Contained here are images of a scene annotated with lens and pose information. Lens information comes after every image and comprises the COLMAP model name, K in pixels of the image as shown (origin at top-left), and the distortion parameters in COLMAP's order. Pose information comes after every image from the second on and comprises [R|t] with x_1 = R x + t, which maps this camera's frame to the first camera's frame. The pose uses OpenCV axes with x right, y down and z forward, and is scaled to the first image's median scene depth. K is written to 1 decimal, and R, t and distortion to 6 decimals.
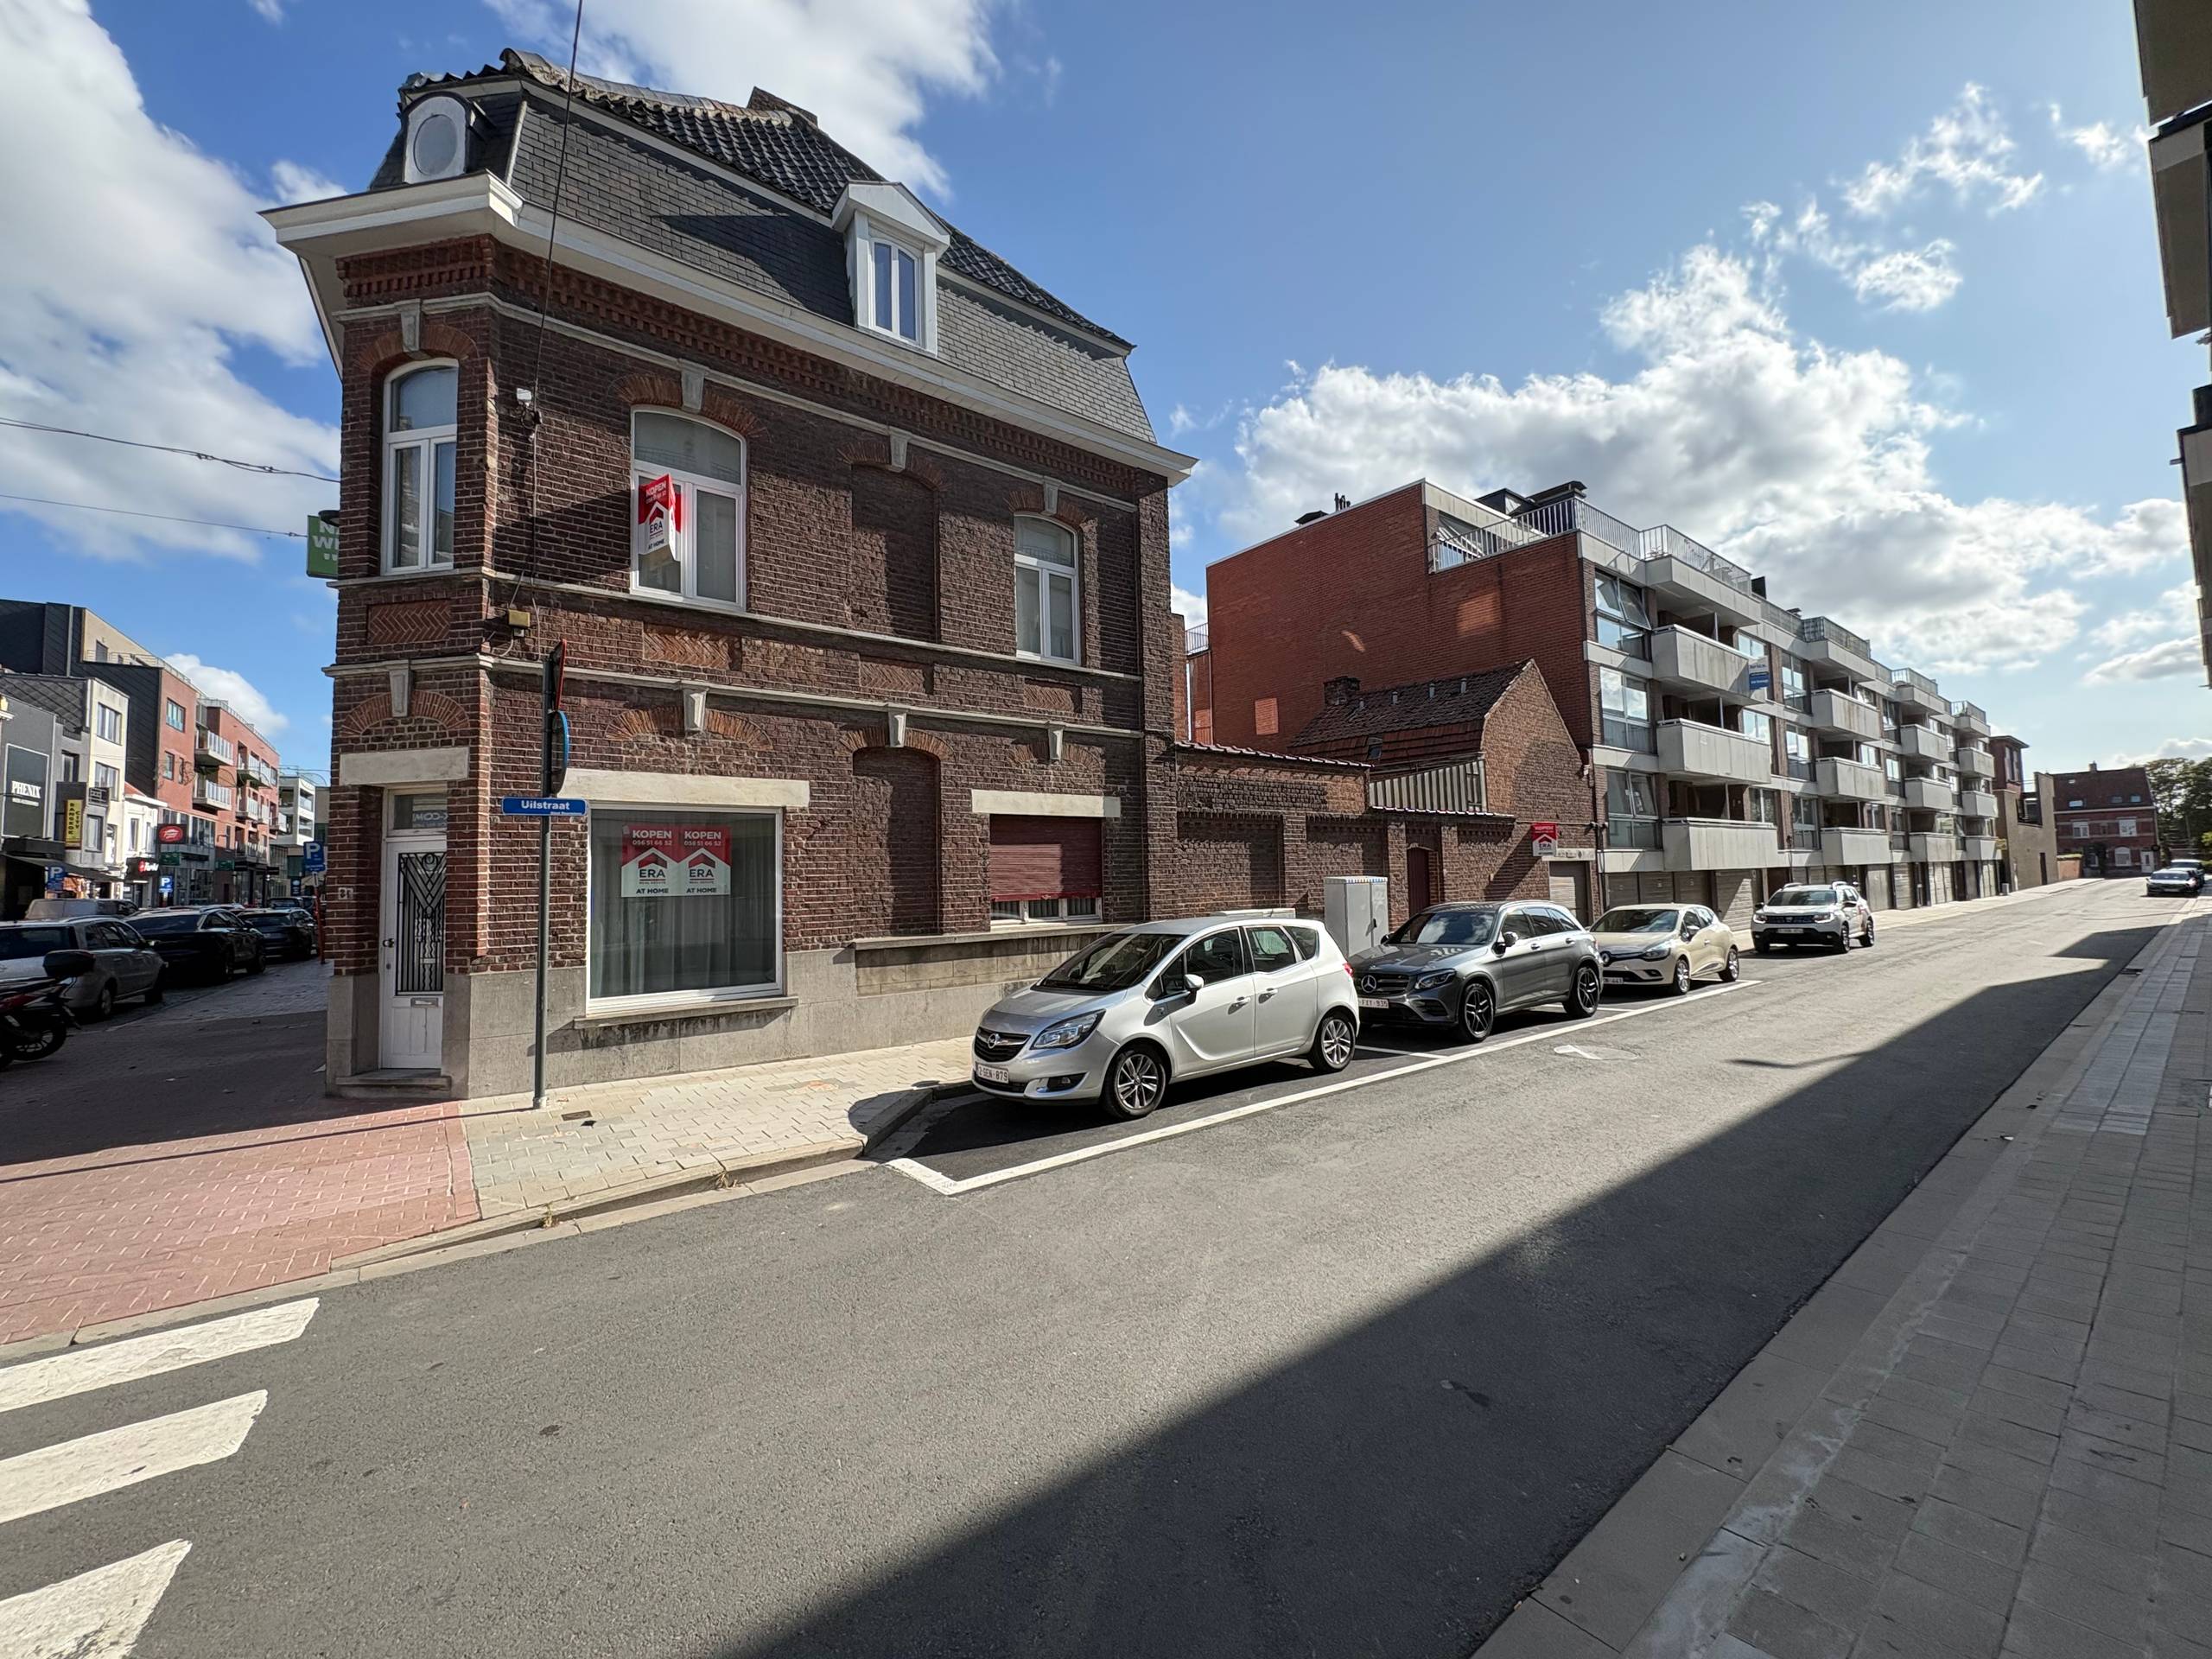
lens RADIAL K [[886.3, 0, 1097.0], [0, 886.3, 826.7], [0, 0, 1]] dist [-0.000816, -0.000003]
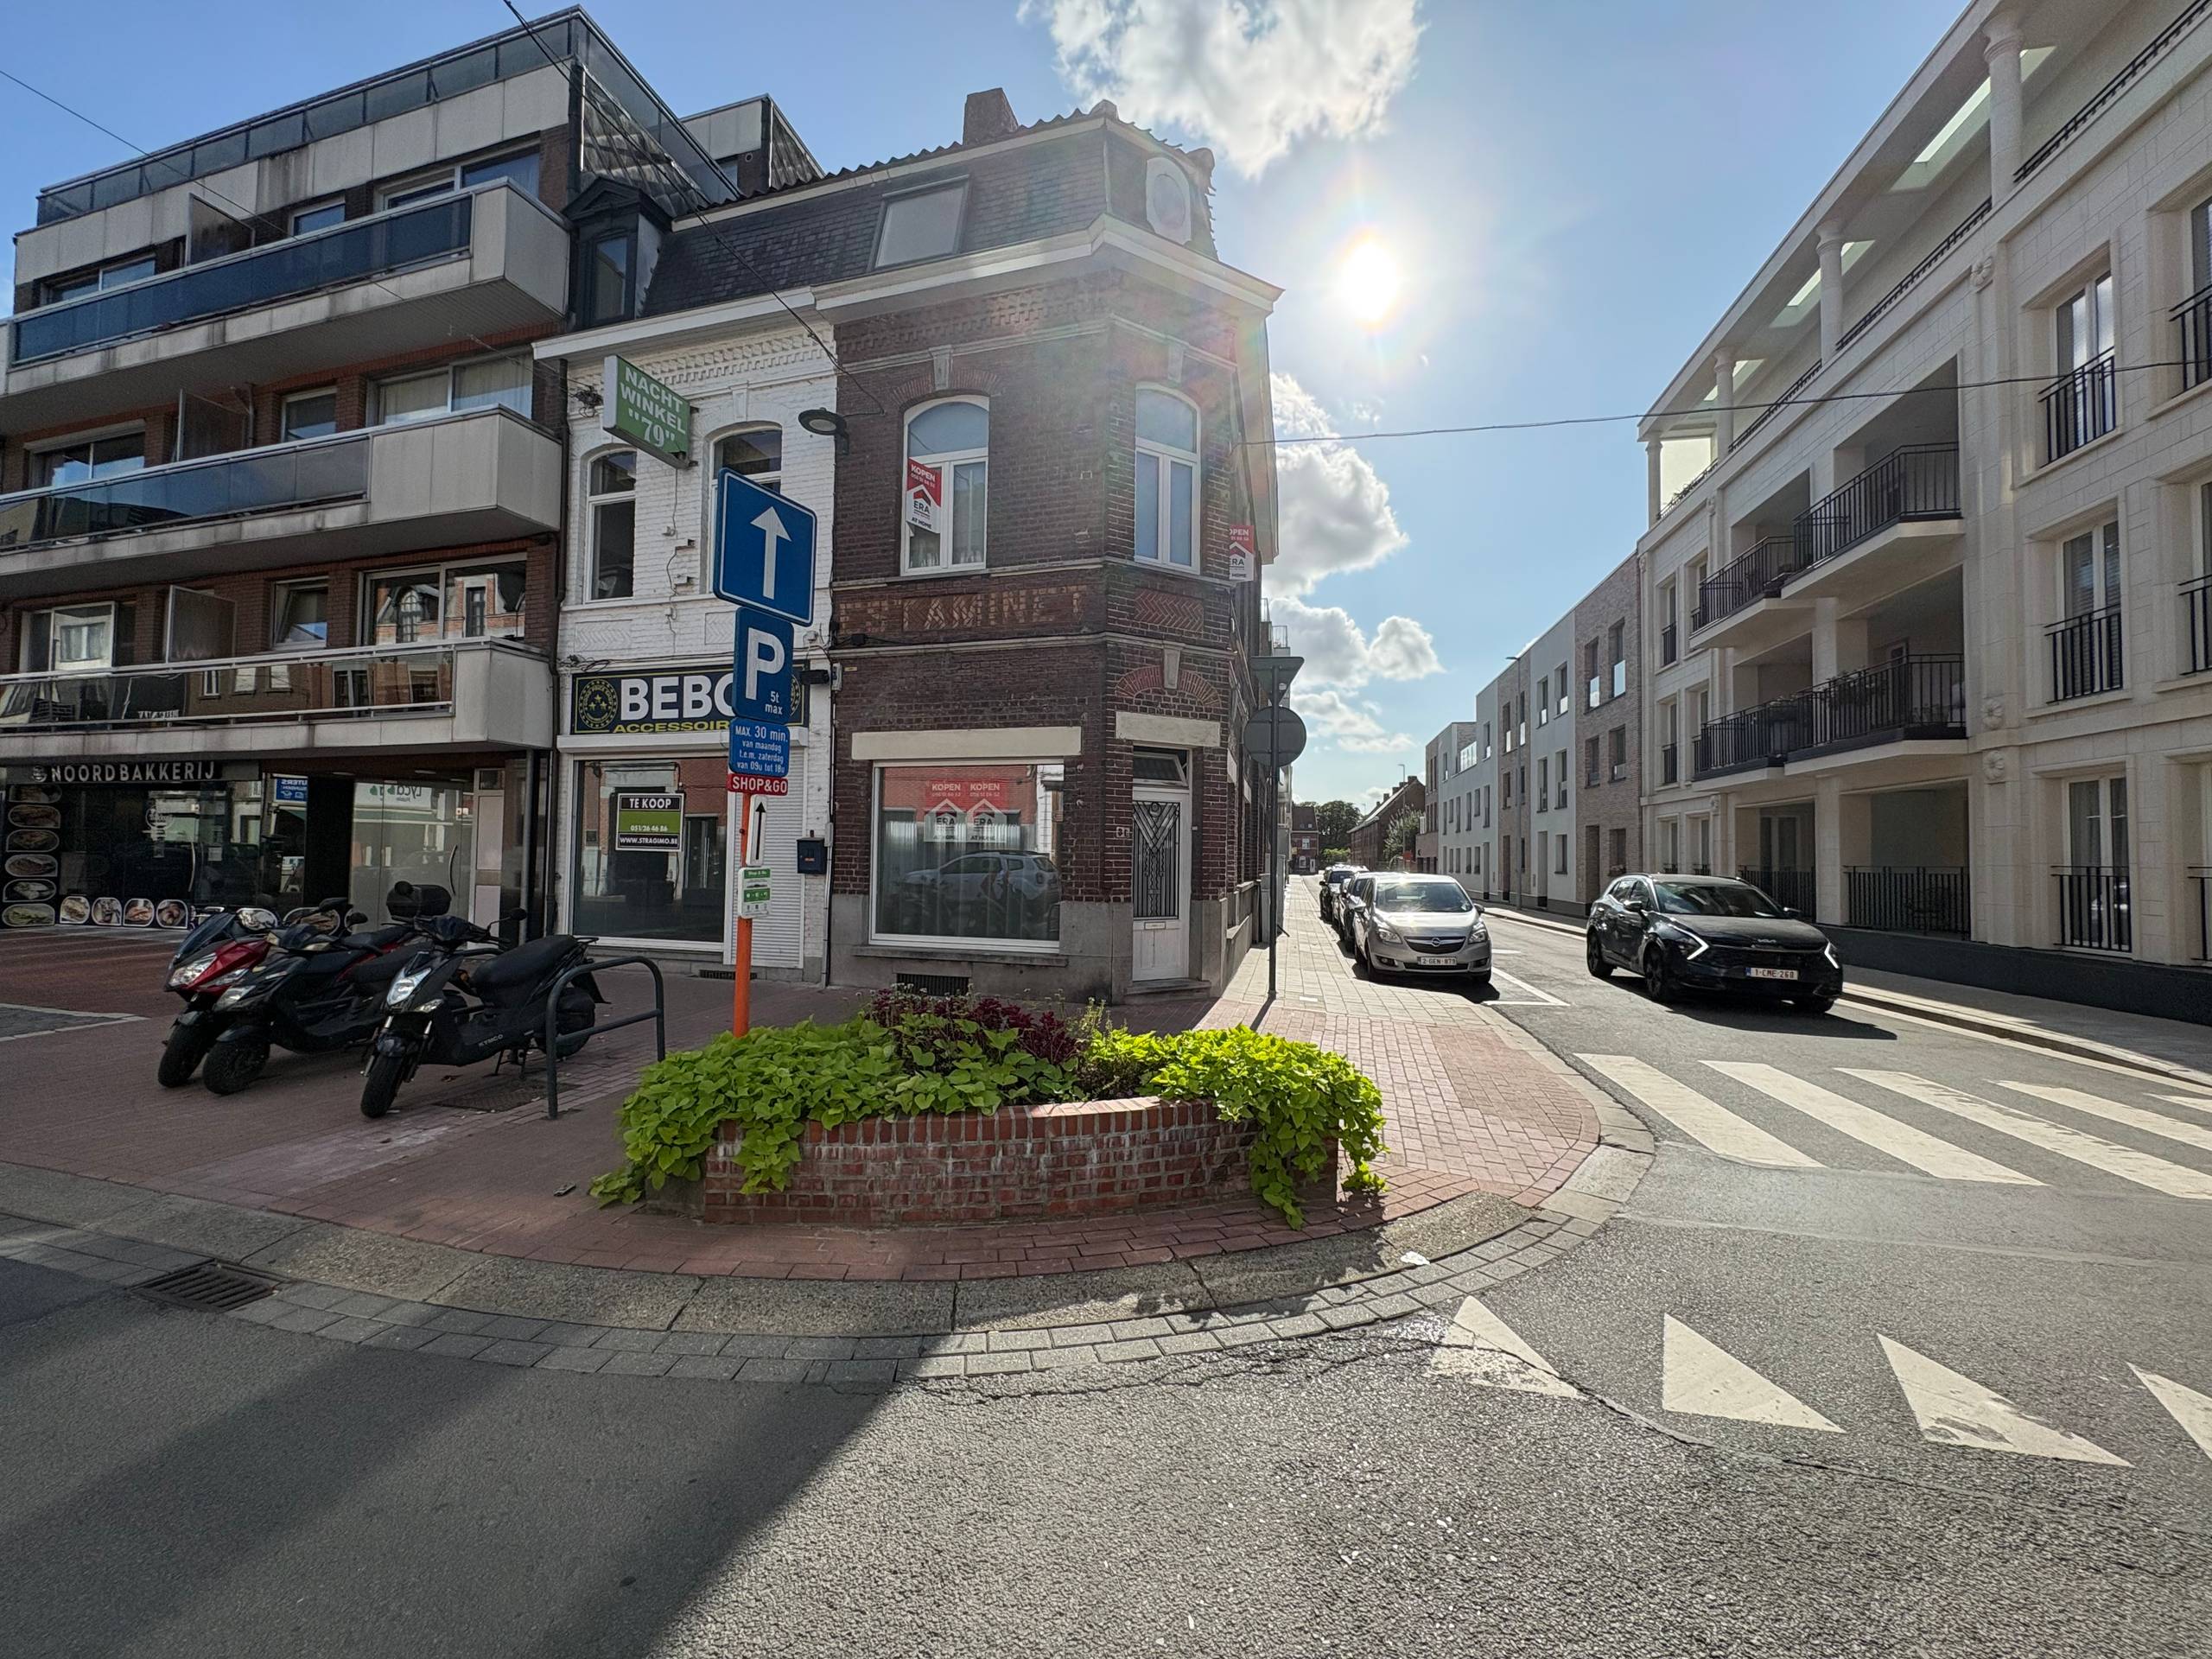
lens RADIAL K [[886.3, 0, 1104.7], [0, 886.3, 826.4], [0, 0, 1]] dist [-0.000816, -0.000003]
pose [[0.770613, 0.058846, 0.634581, -1.005628], [-0.071502, 0.997424, -0.005664, 0.047642], [-0.633280, -0.041009, 0.772835, 0.074219]]
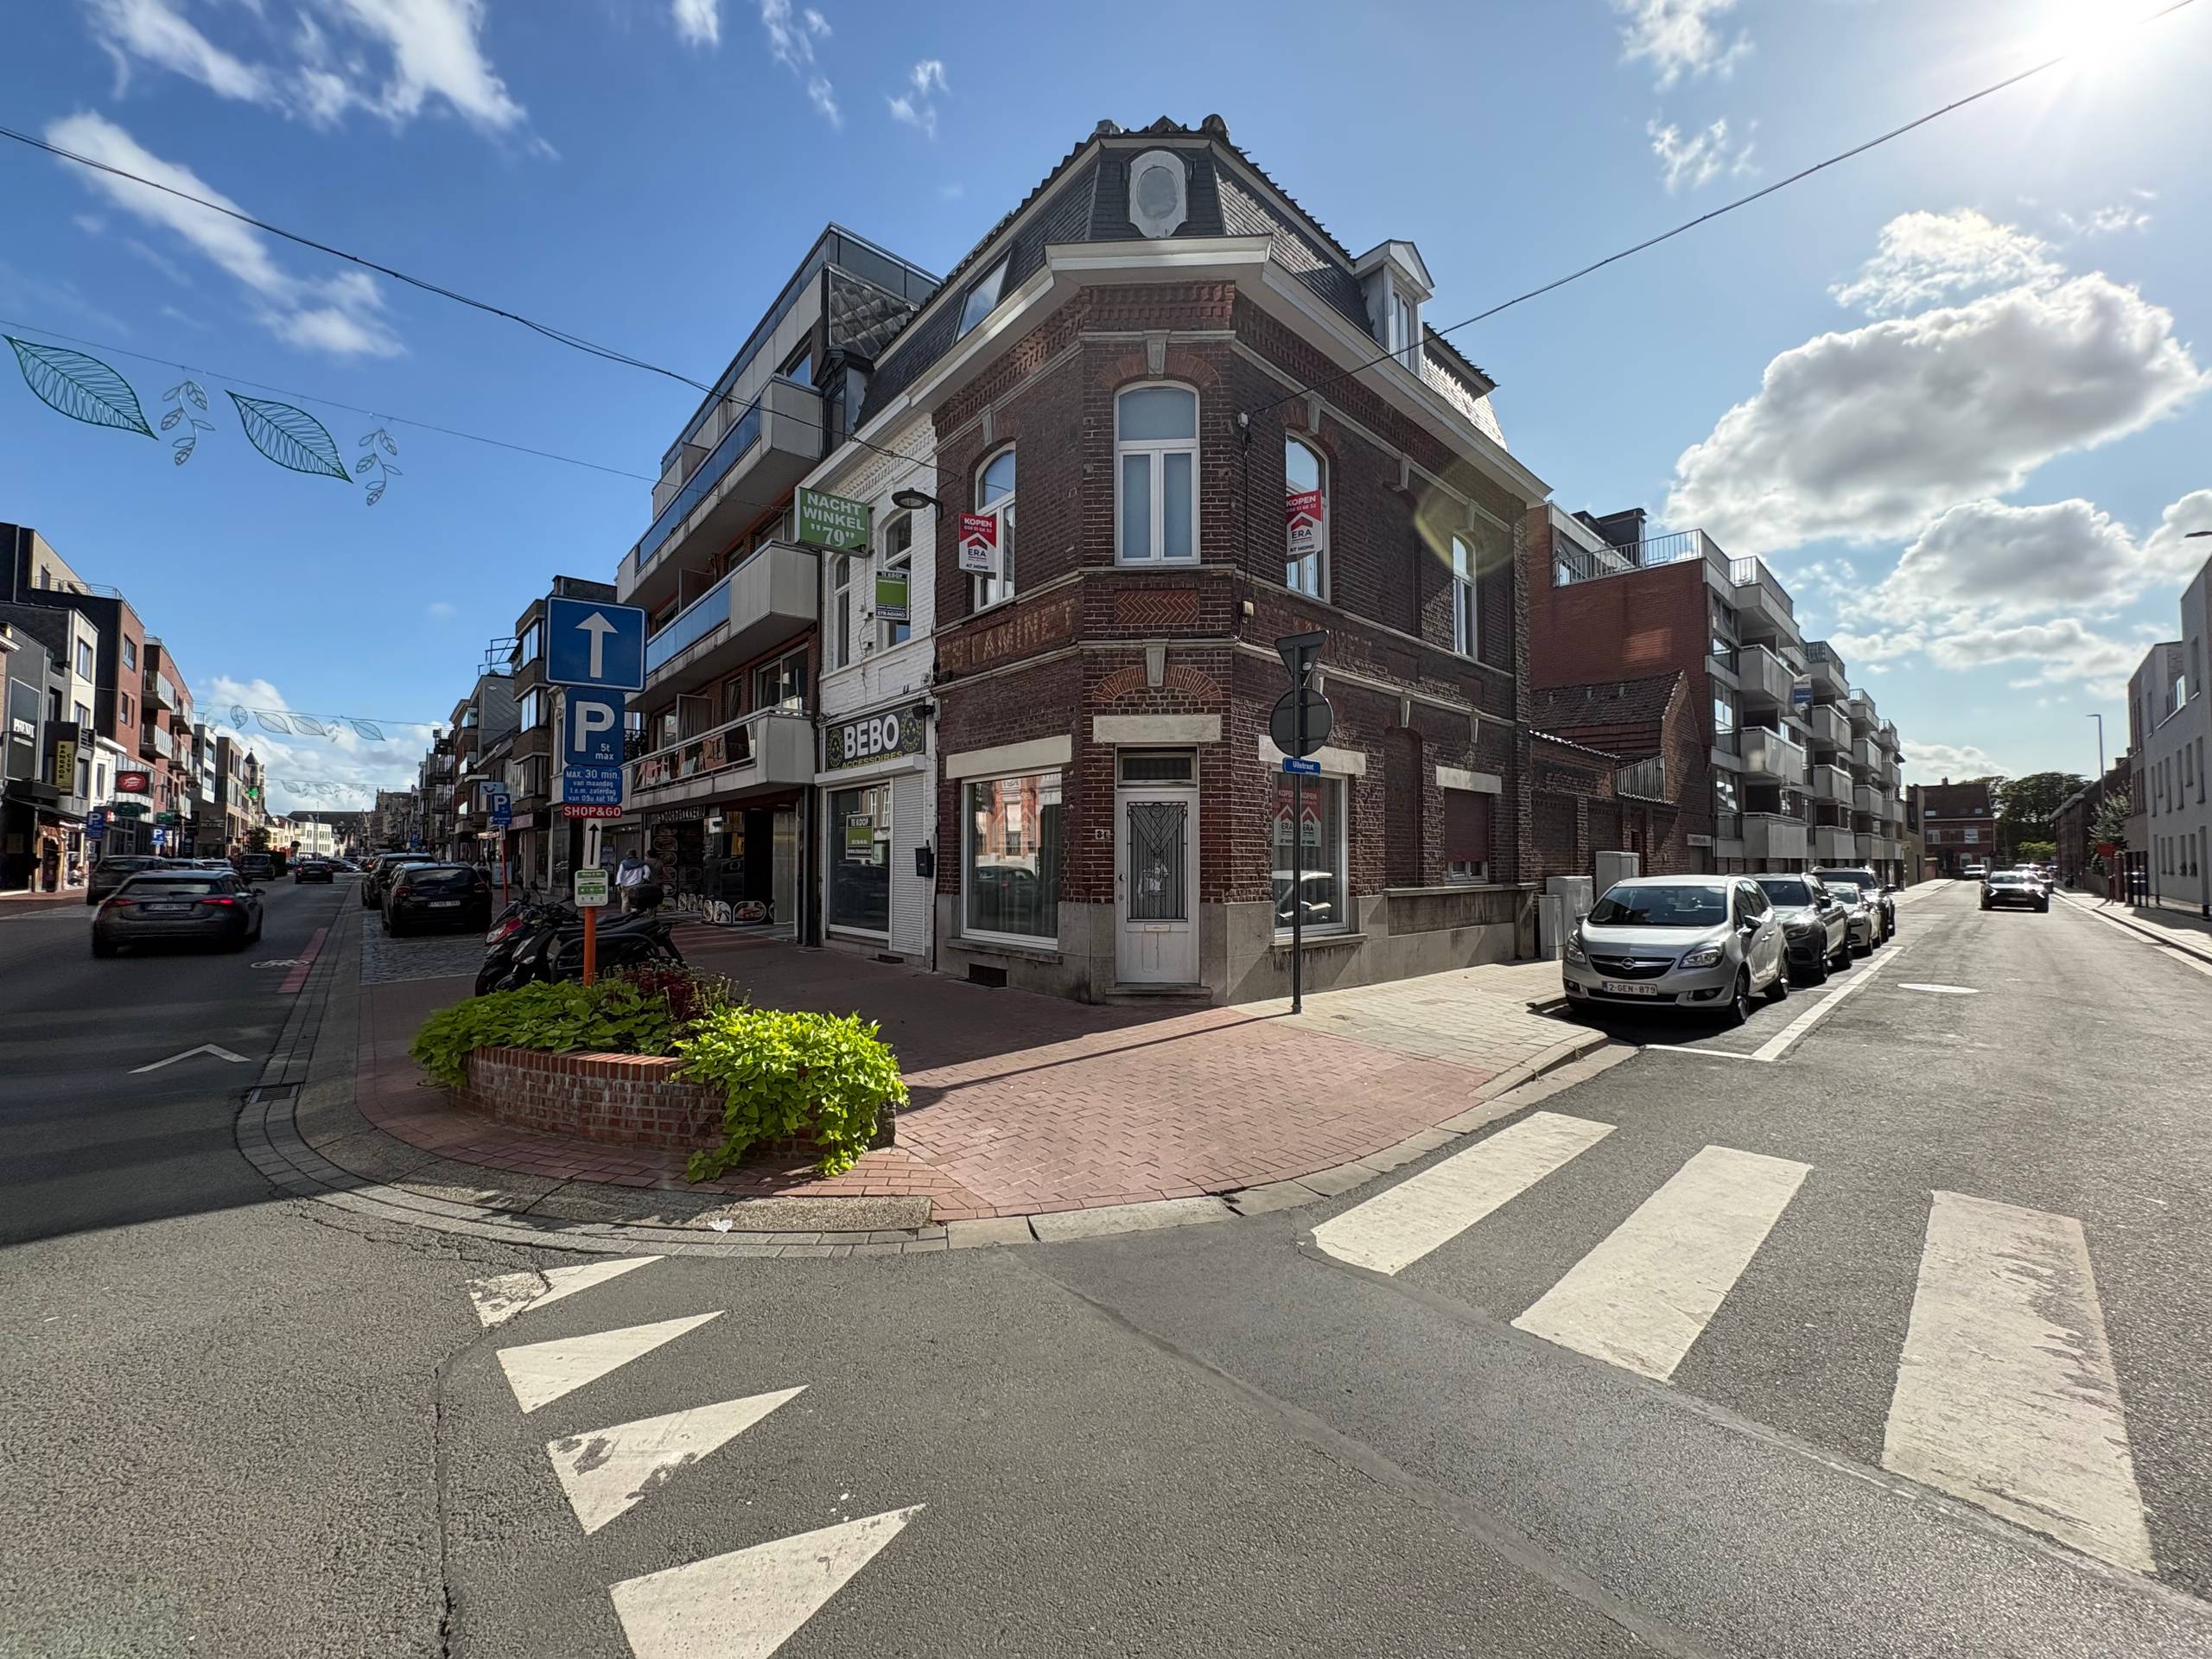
lens RADIAL K [[887.2, 0, 1120.3], [0, 887.2, 828.1], [0, 0, 1]] dist [-0.006838, -0.000553]
pose [[0.993527, 0.028990, 0.109832, -0.599144], [-0.031415, 0.999298, 0.020421, 0.026405], [-0.109163, -0.023739, 0.993740, -0.111007]]
